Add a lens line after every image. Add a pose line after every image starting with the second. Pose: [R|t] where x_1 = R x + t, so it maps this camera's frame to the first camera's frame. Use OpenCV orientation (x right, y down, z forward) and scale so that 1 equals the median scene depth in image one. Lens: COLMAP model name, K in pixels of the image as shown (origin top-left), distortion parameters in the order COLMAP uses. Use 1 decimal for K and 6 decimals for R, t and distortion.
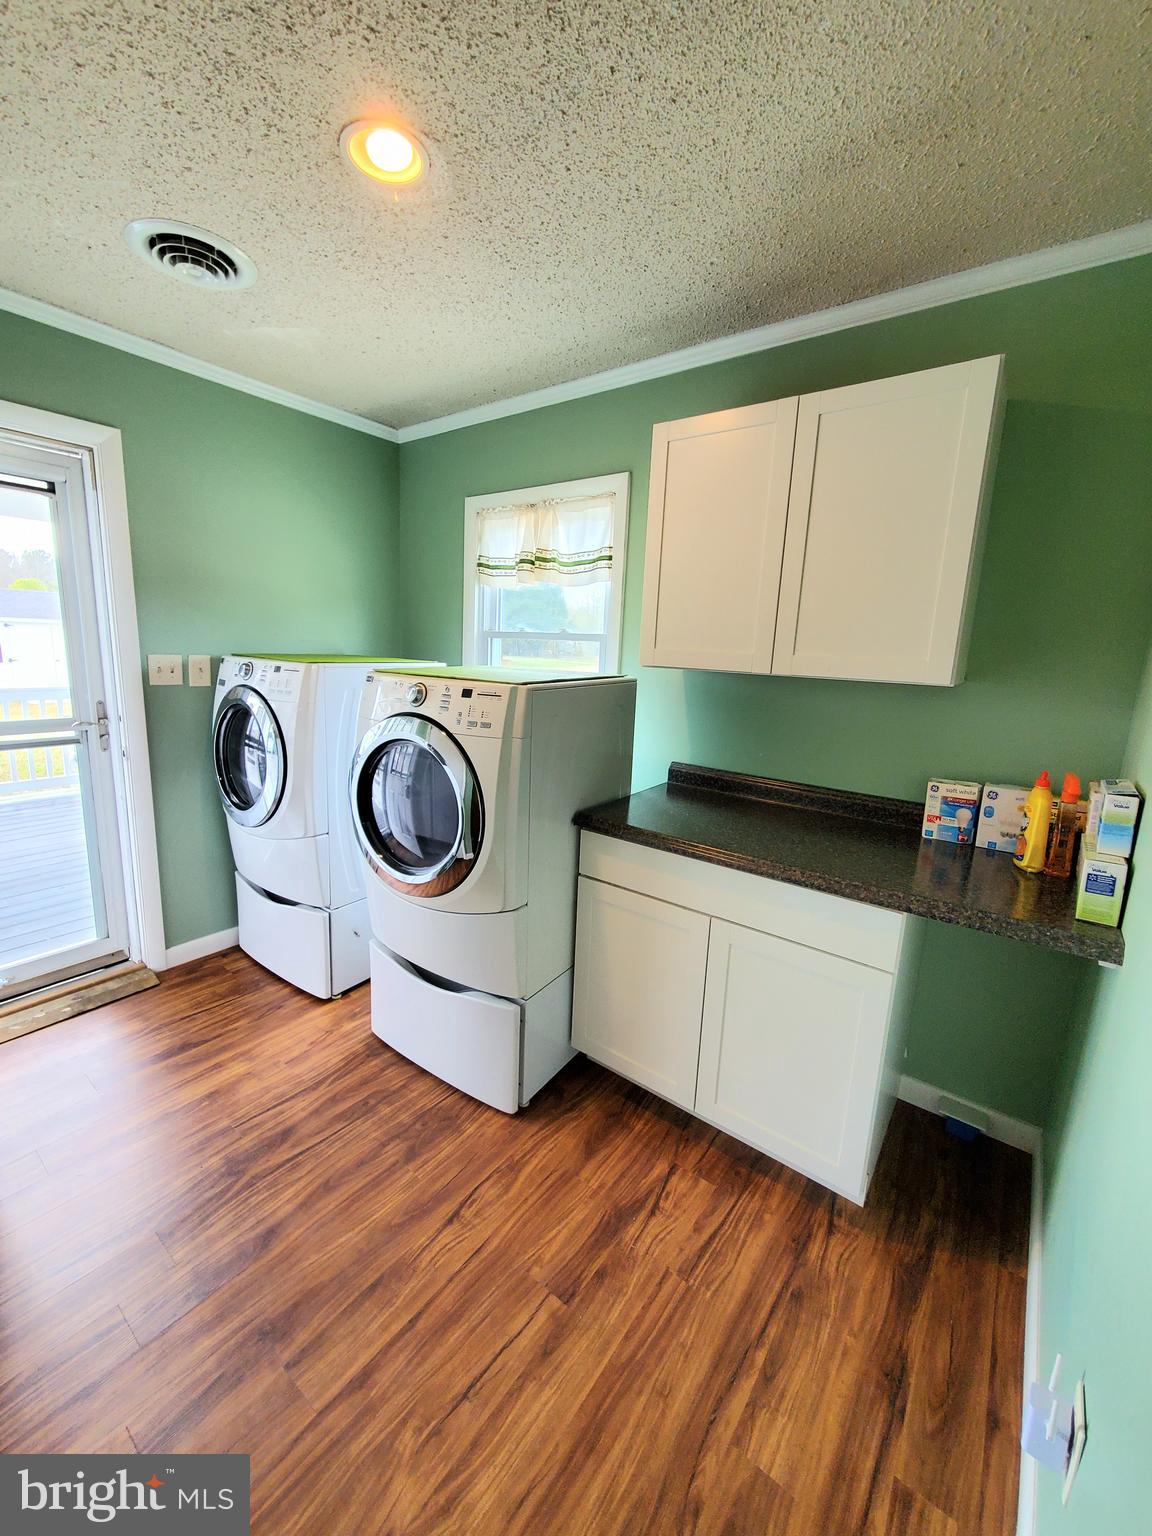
lens RADIAL K [[613.4, 0, 562.6], [0, 613.4, 759.0], [0, 0, 1]] dist [0.004503, -0.003538]
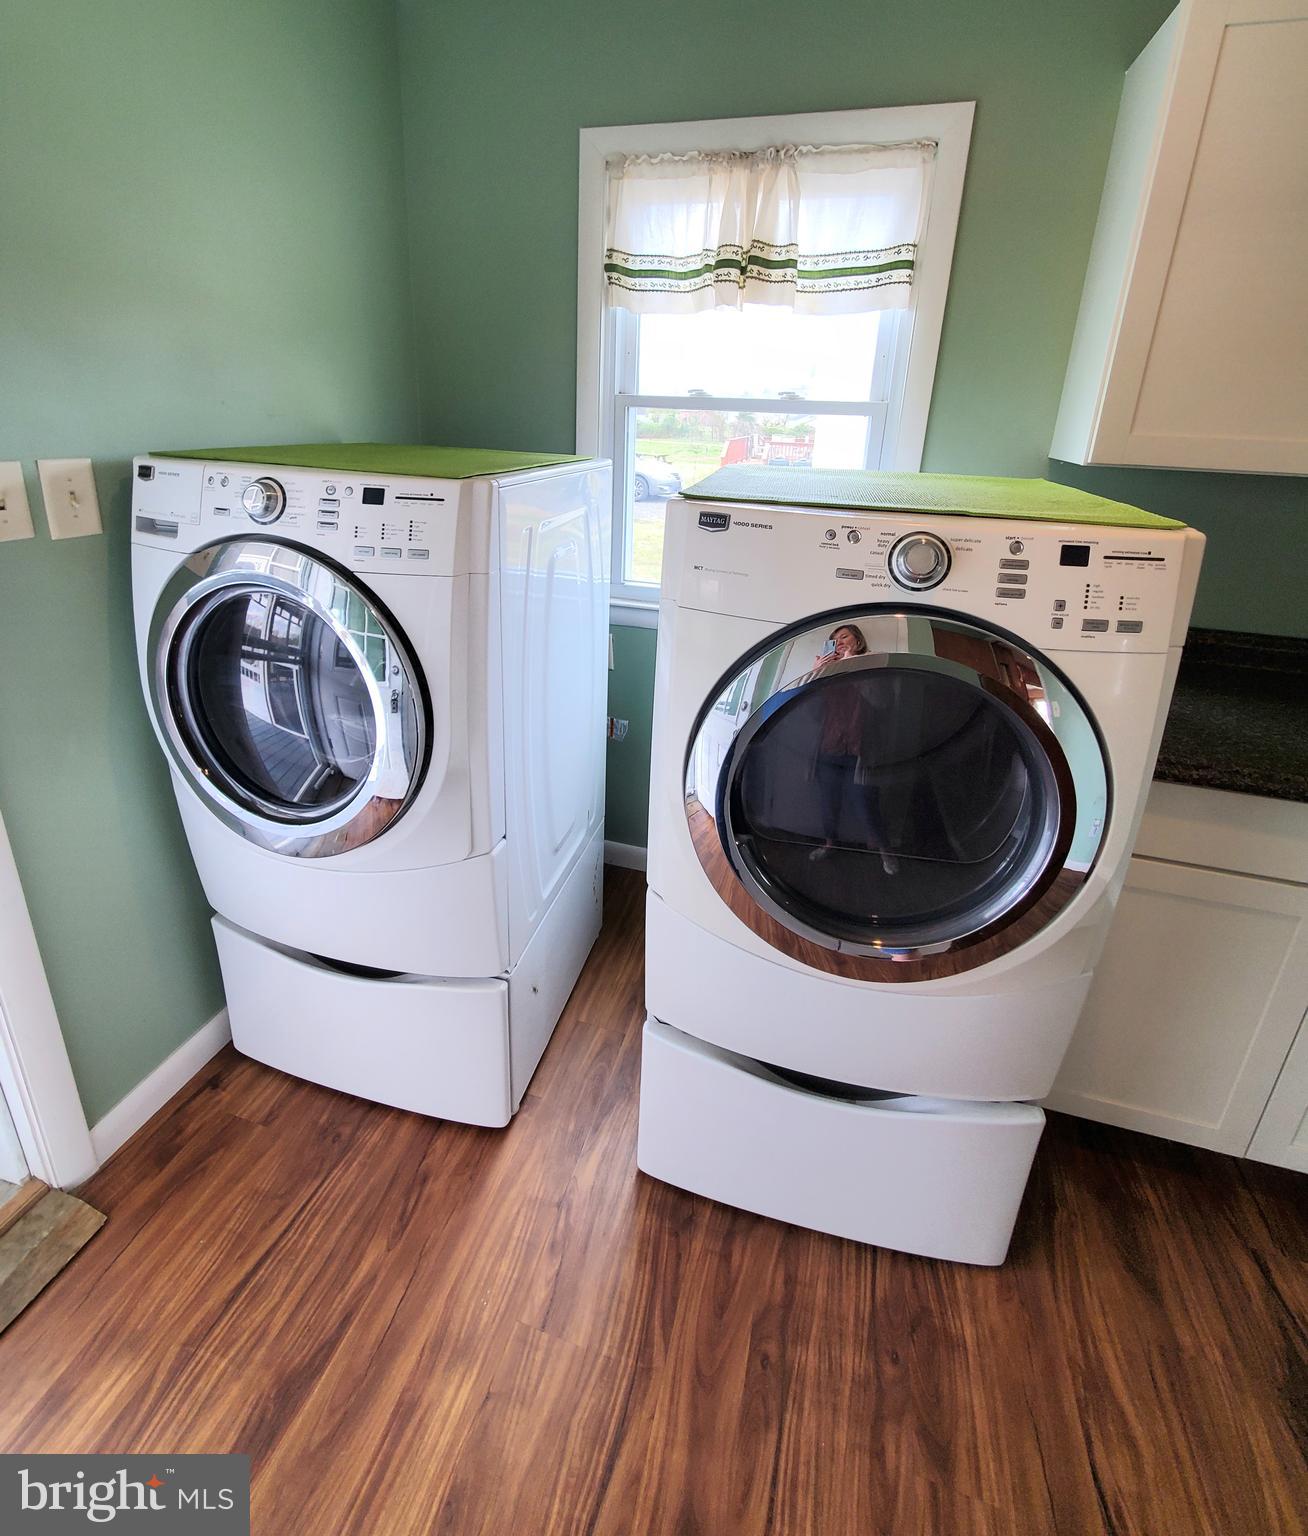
lens RADIAL K [[709.5, 0, 652.4], [0, 709.5, 636.6], [0, 0, 1]] dist [-0.000487, -0.000894]
pose [[0.928622, -0.119628, 0.351214, -0.453778], [0.070571, 0.986264, 0.149344, -0.107919], [-0.364255, -0.113899, 0.924308, 0.465641]]
